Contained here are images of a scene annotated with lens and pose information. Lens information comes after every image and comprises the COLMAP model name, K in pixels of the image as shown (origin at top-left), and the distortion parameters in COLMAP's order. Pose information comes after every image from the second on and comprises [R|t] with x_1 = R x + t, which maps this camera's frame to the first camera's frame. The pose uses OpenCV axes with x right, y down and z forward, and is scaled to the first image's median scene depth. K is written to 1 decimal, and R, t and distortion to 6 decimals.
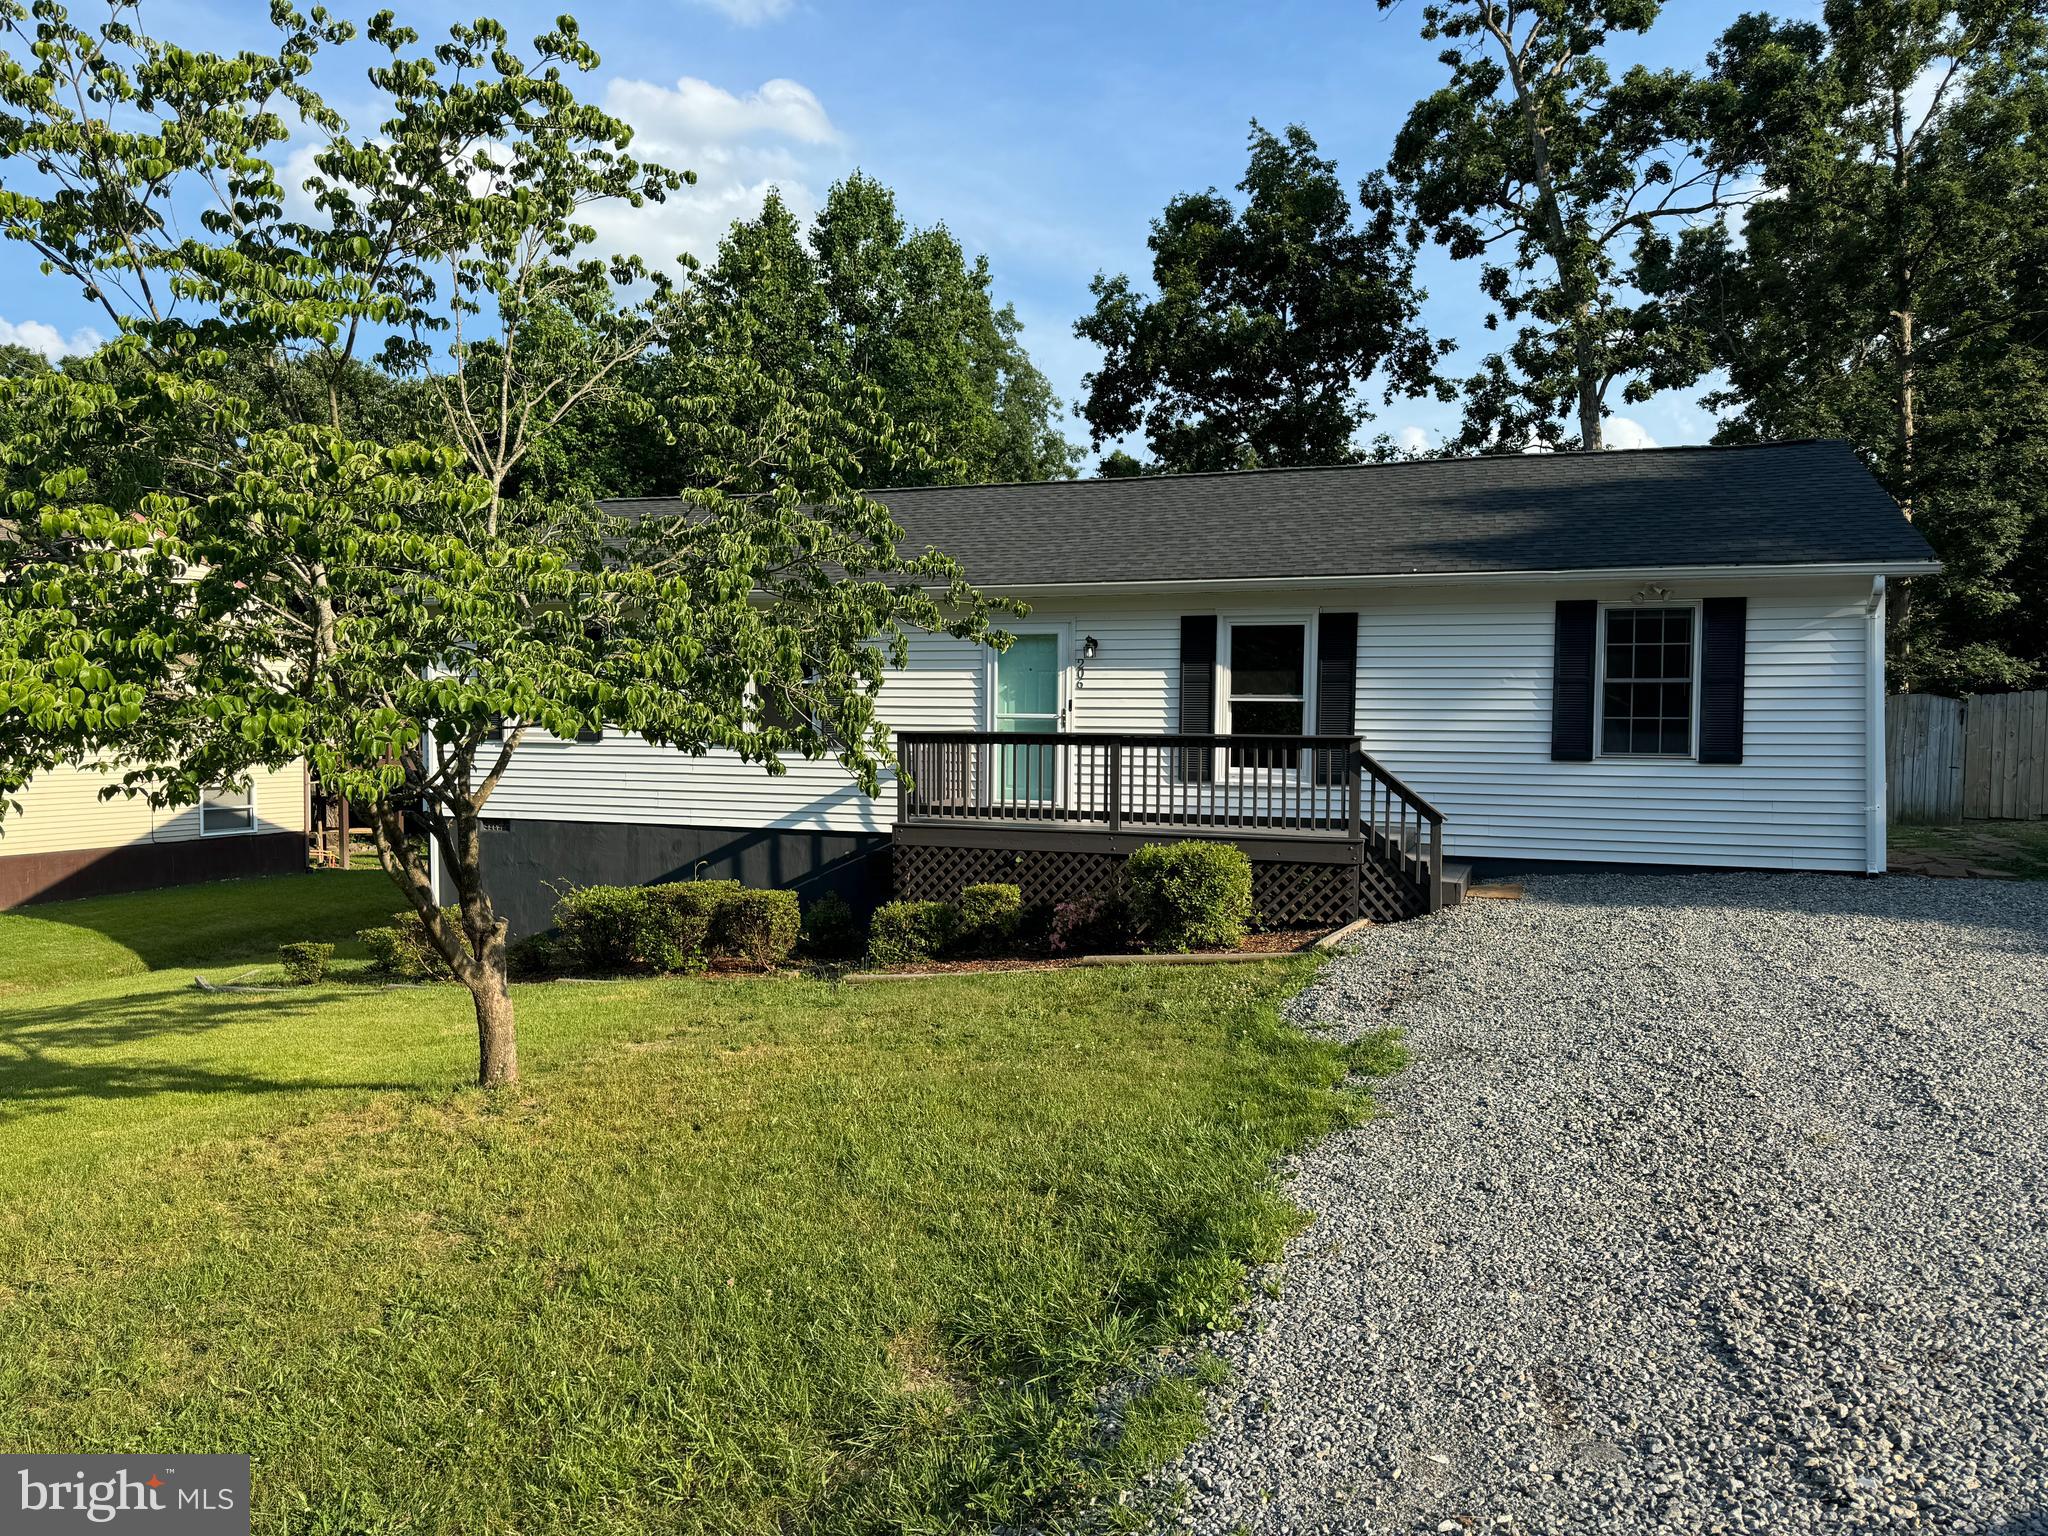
lens RADIAL K [[1440.1, 0, 1015.0], [0, 1440.1, 779.1], [0, 0, 1]] dist [0.017687, -0.006967]
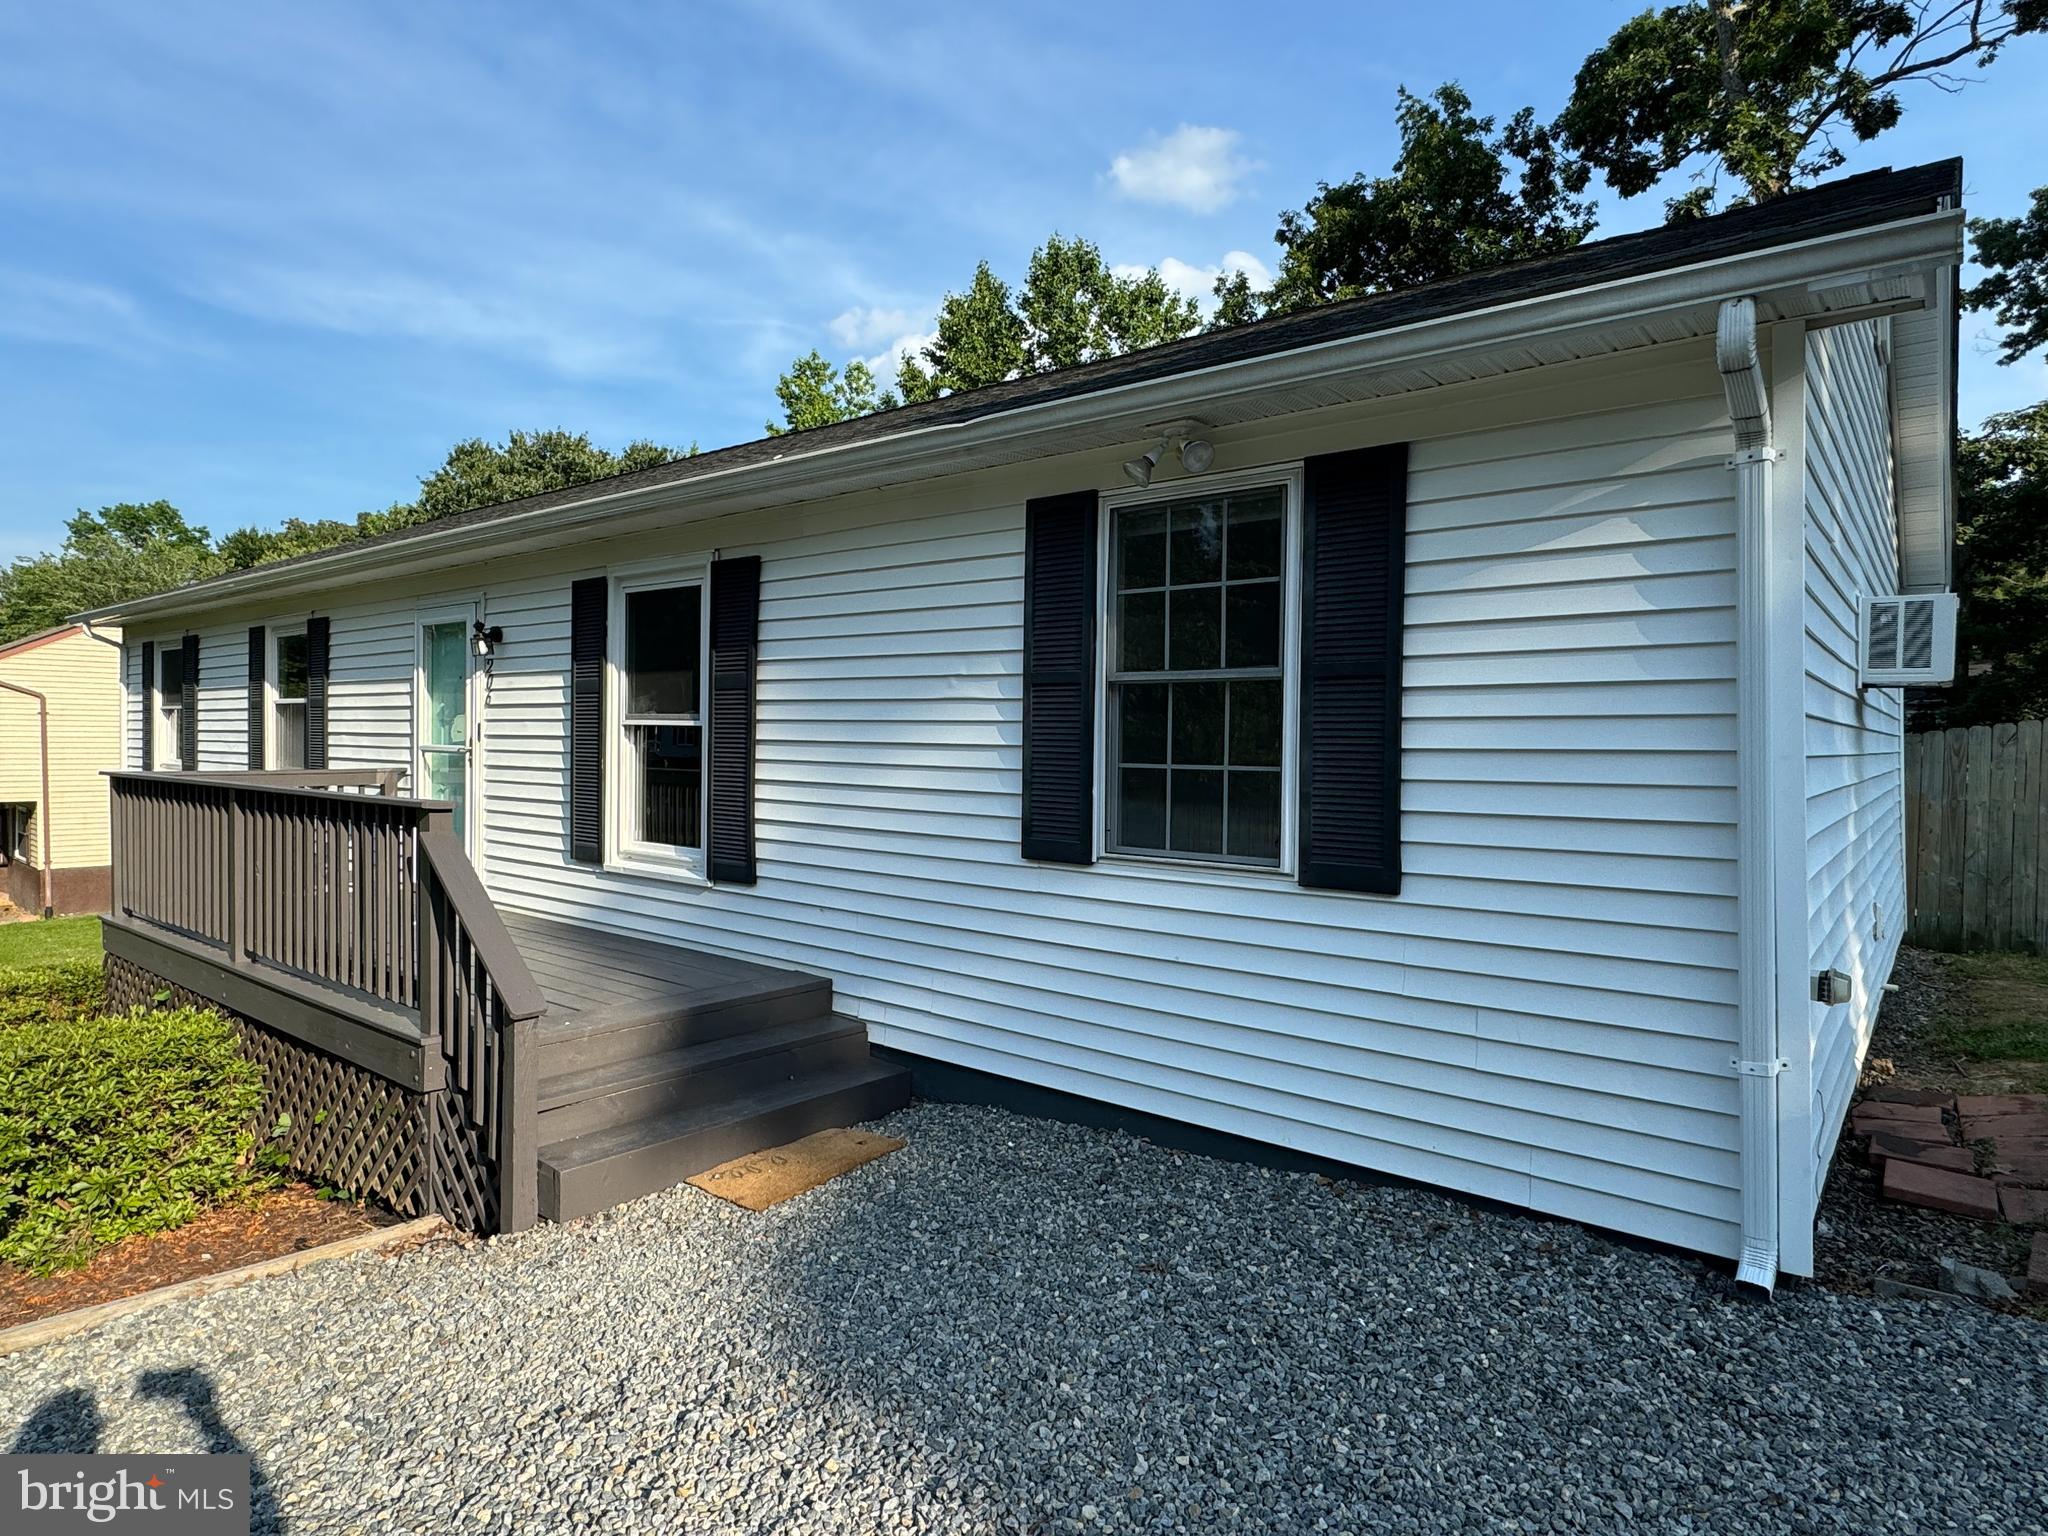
lens RADIAL K [[1162.1, 0, 1038.4], [0, 1162.1, 778.9], [0, 0, 1]] dist [0.005326, -0.003370]
pose [[0.944791, 0.021721, -0.326951, 0.488161], [-0.030004, 0.999343, -0.020311, -0.030238], [0.326296, 0.029000, 0.944823, 0.657949]]
